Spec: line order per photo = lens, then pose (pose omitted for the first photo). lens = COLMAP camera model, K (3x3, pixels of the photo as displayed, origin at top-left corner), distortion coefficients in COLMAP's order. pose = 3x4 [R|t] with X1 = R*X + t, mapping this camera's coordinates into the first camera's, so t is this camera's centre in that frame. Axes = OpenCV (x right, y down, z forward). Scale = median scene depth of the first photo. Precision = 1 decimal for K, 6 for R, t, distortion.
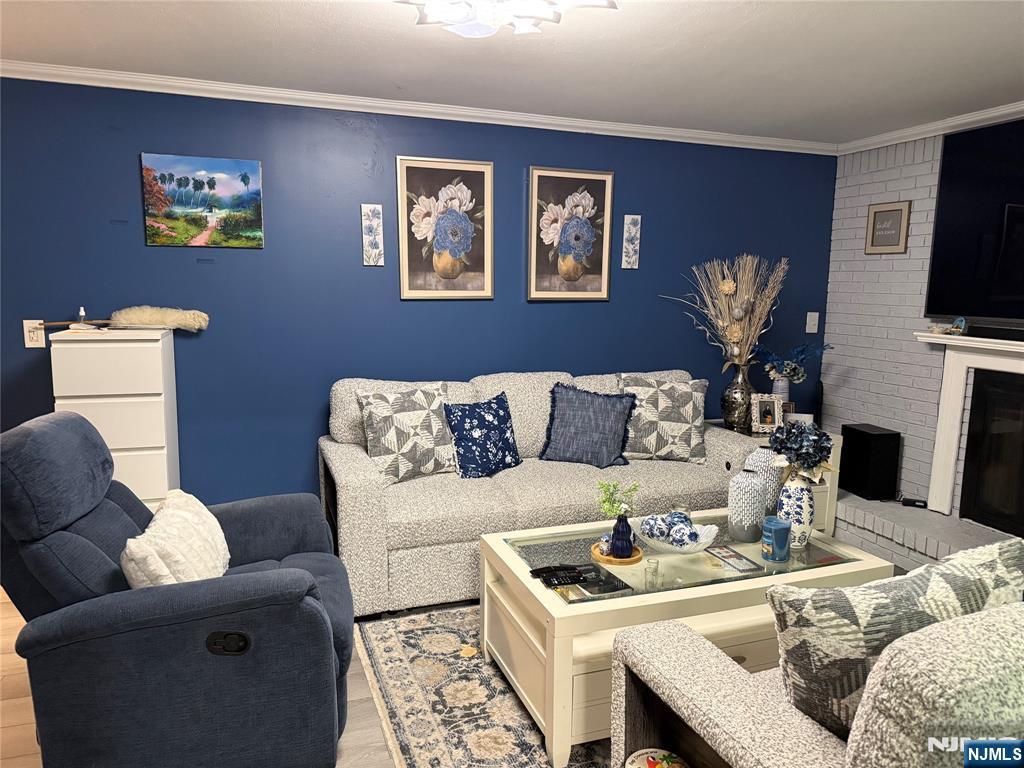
lens RADIAL K [[721.7, 0, 507.8], [0, 721.7, 383.3], [0, 0, 1]] dist [0.091629, -0.128218]
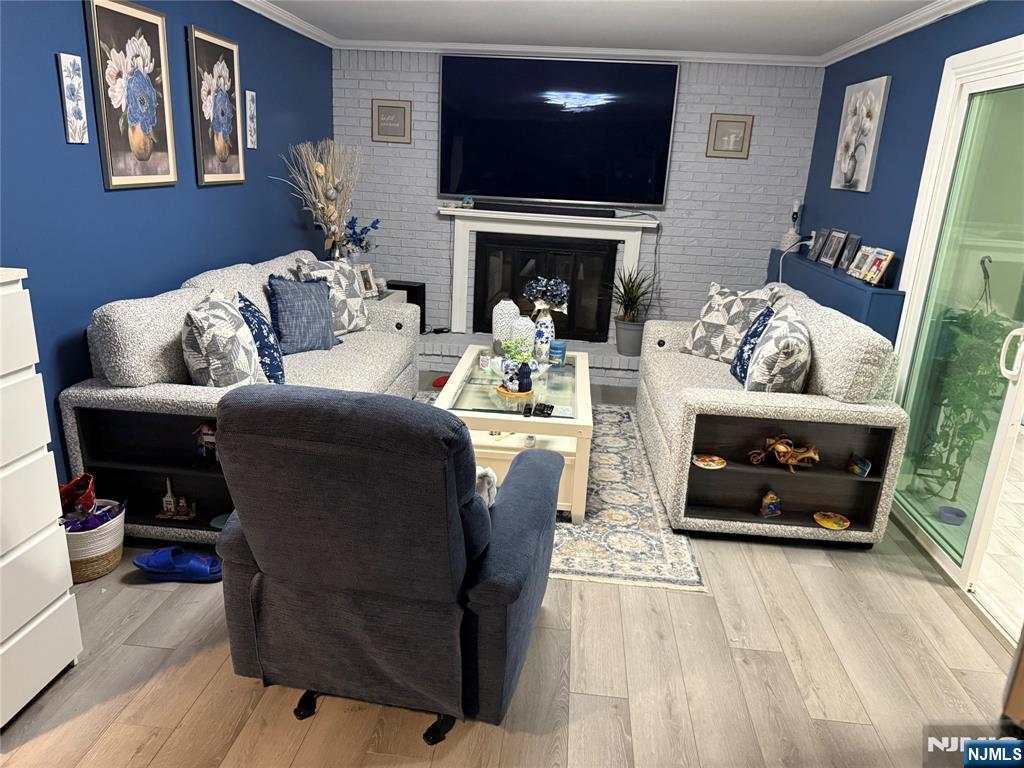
lens RADIAL K [[721.7, 0, 507.8], [0, 721.7, 383.3], [0, 0, 1]] dist [0.091629, -0.128218]
pose [[0.439873, -0.252662, 0.861785, -0.657588], [0.083558, 0.966960, 0.240847, -0.068303], [-0.894164, -0.033933, 0.446452, 0.272565]]
